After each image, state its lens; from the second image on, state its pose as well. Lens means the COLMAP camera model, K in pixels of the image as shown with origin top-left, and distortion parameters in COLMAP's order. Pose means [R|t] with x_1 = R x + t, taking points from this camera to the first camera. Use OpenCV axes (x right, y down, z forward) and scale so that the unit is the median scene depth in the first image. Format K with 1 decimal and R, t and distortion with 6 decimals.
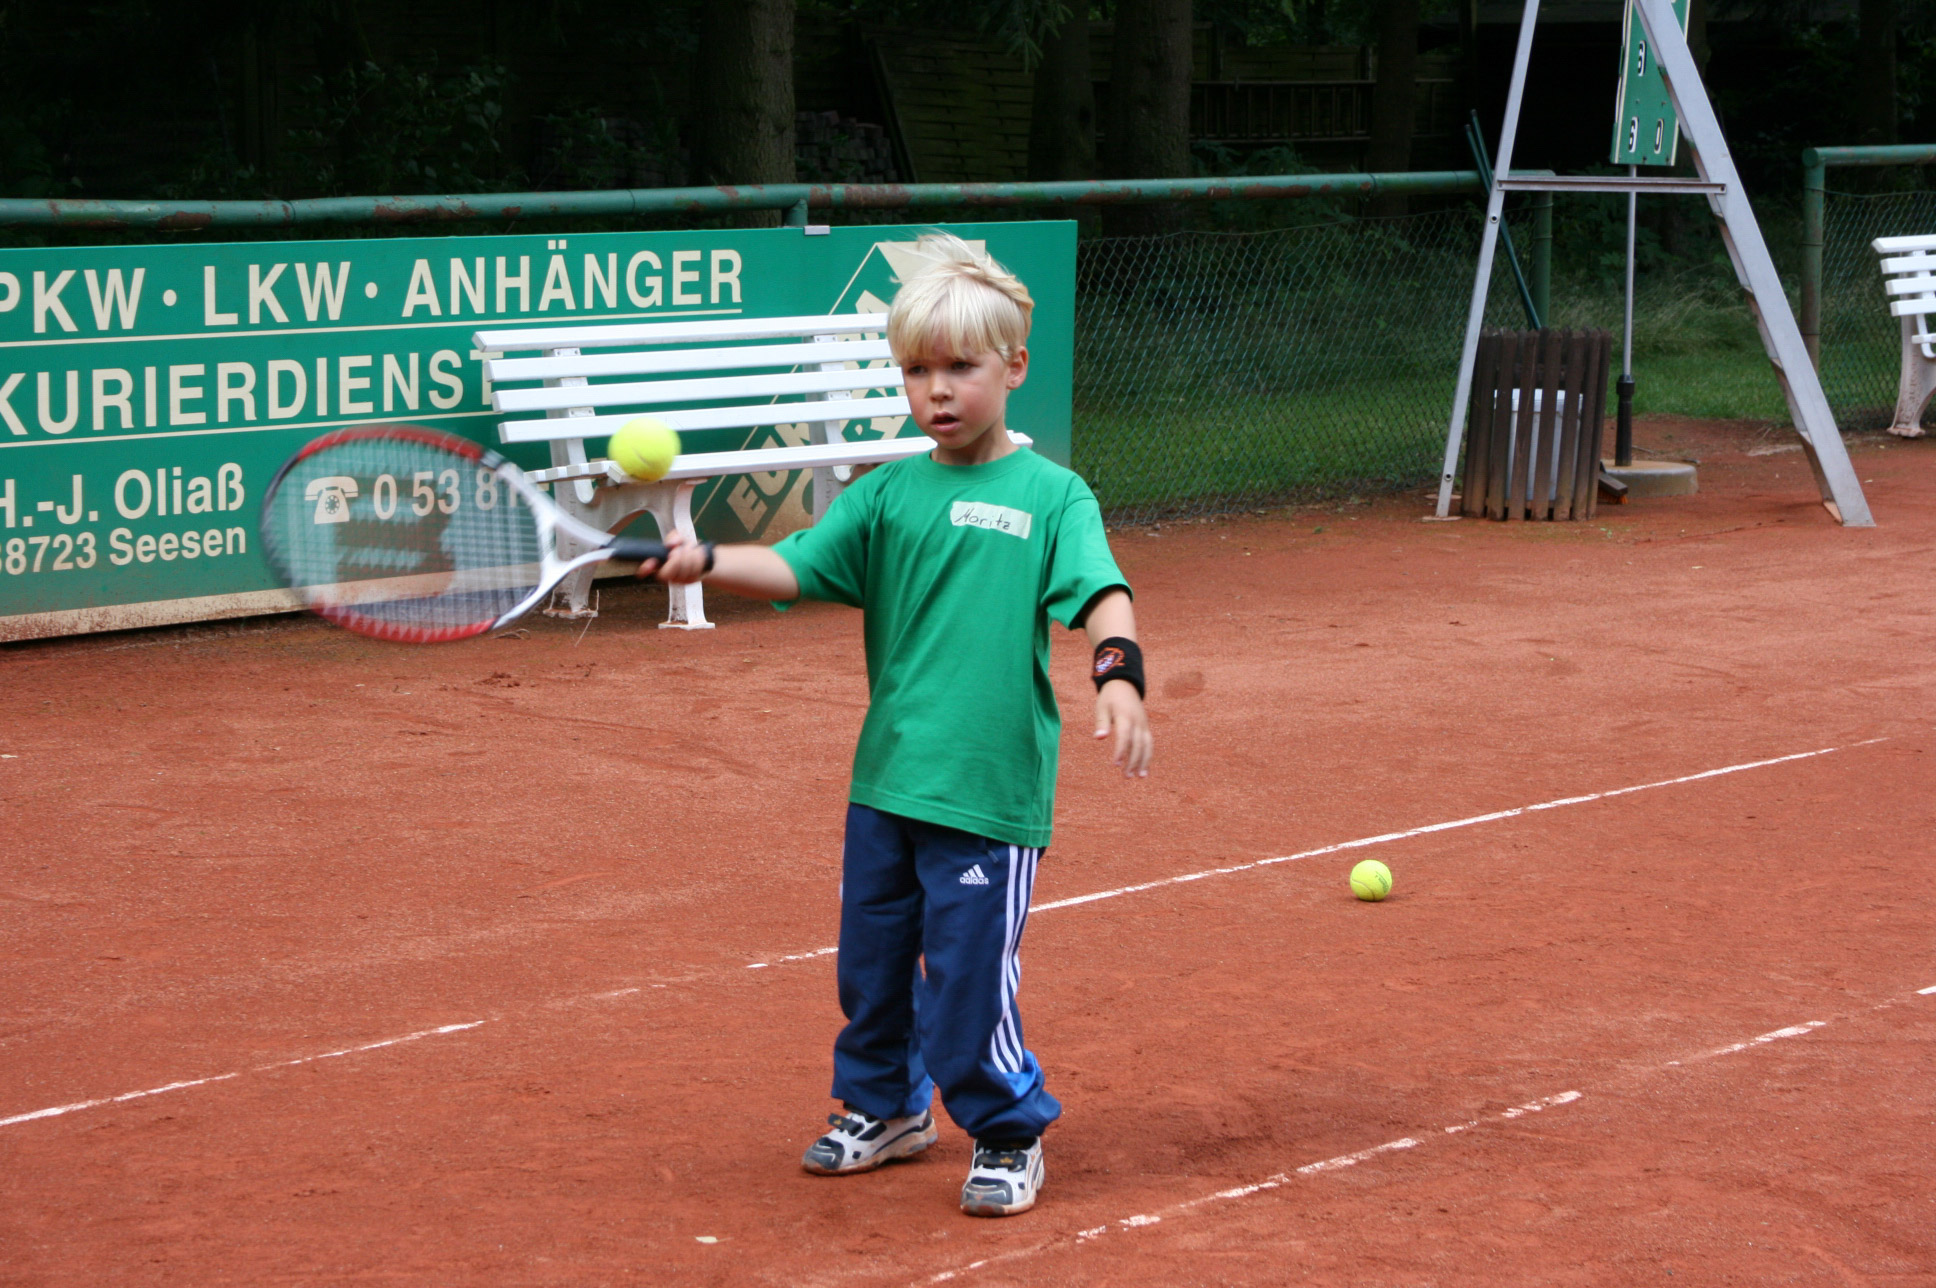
lens RADIAL K [[4778.4, 0, 970.1], [0, 4778.4, 649.0], [0, 0, 1]] dist [0.124949, 0.000000]
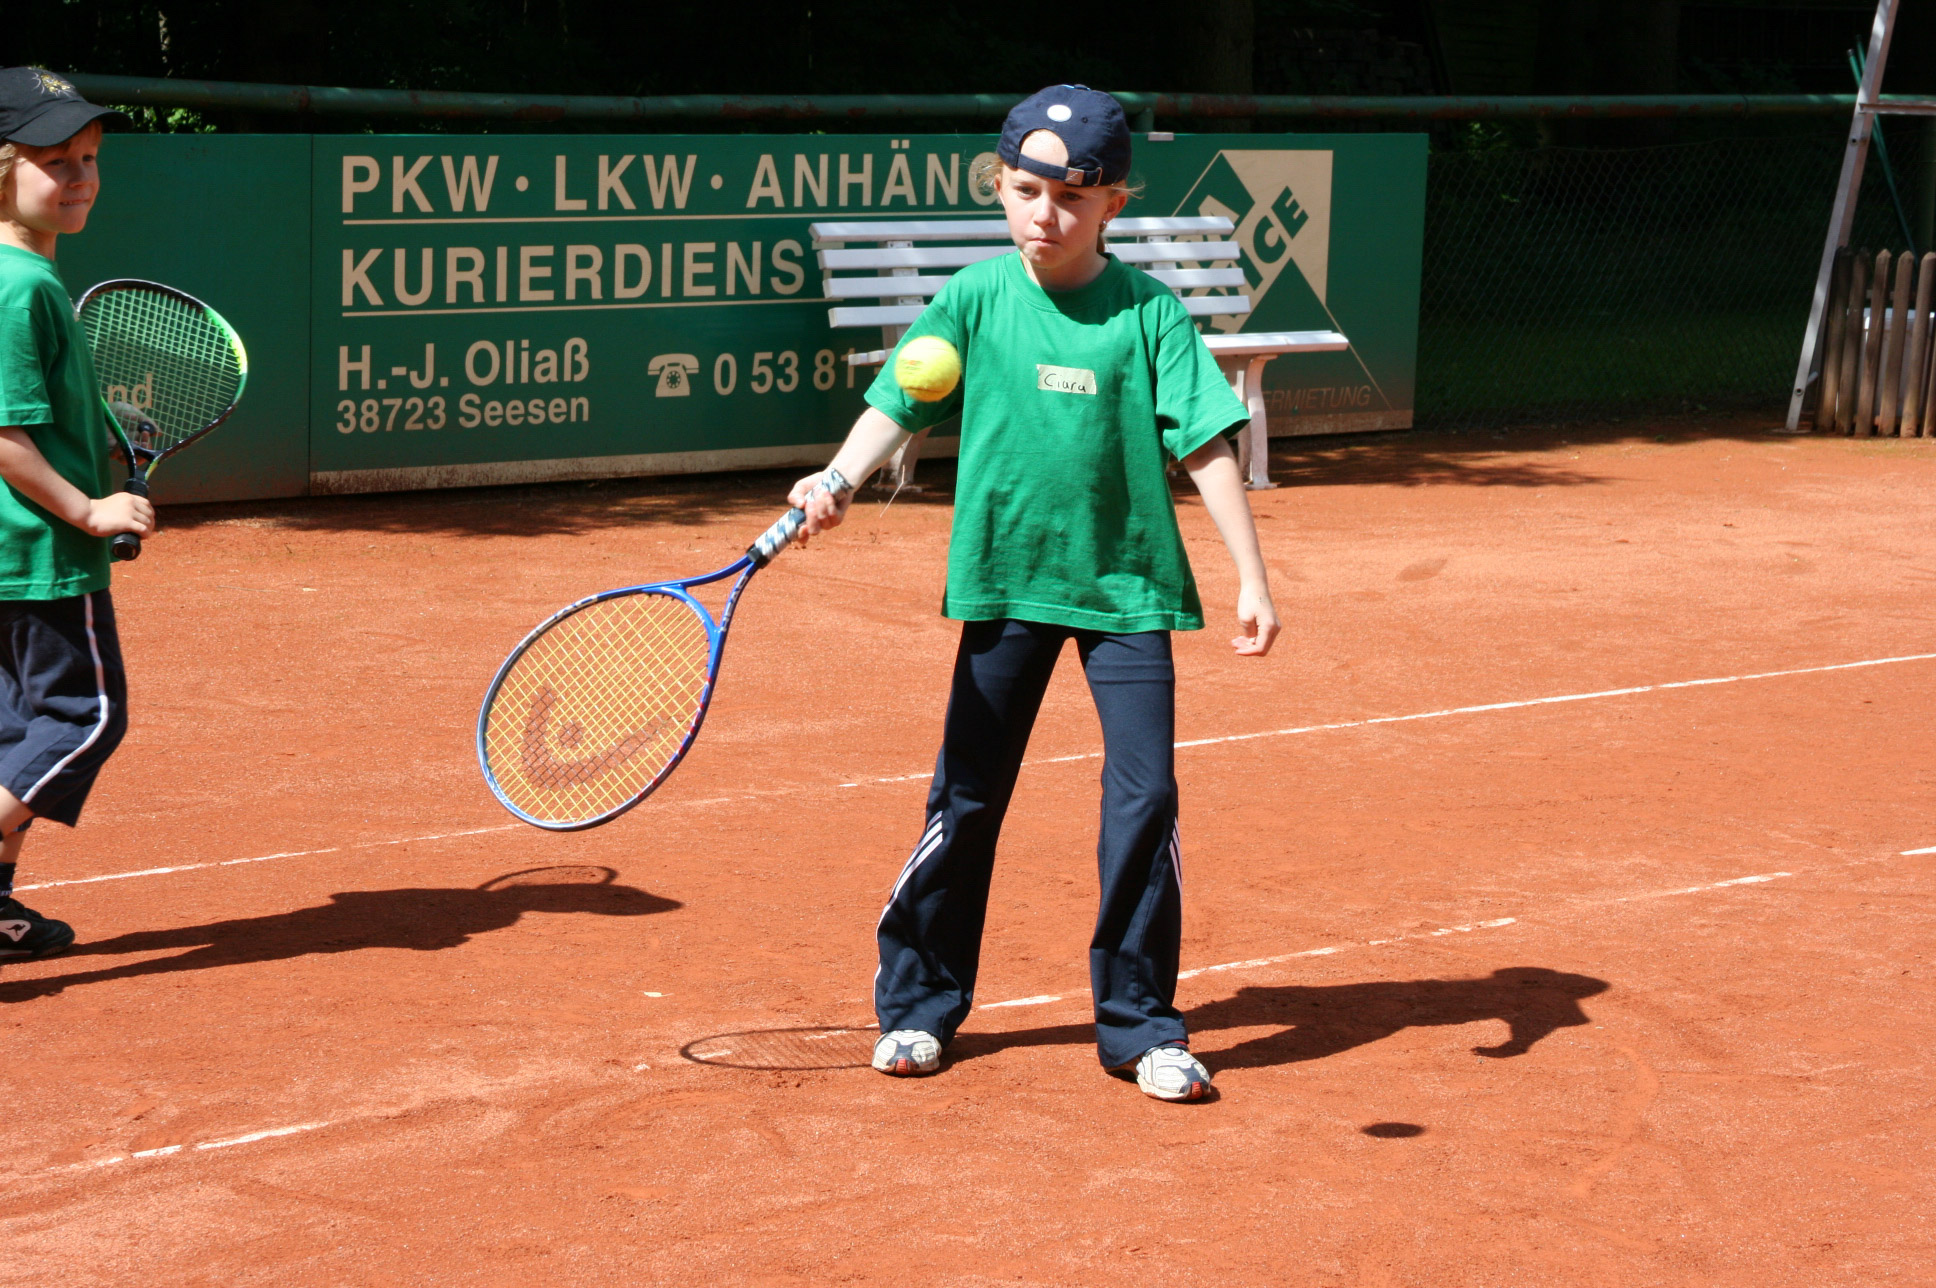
lens RADIAL K [[4778.4, 0, 965.8], [0, 4778.4, 639.3], [0, 0, 1]] dist [0.124949, 0.000000]
pose [[0.989435, 0.037727, -0.139980, 0.087456], [-0.035656, 0.999215, 0.017270, 0.007672], [0.140521, -0.012097, 0.990004, -0.062798]]
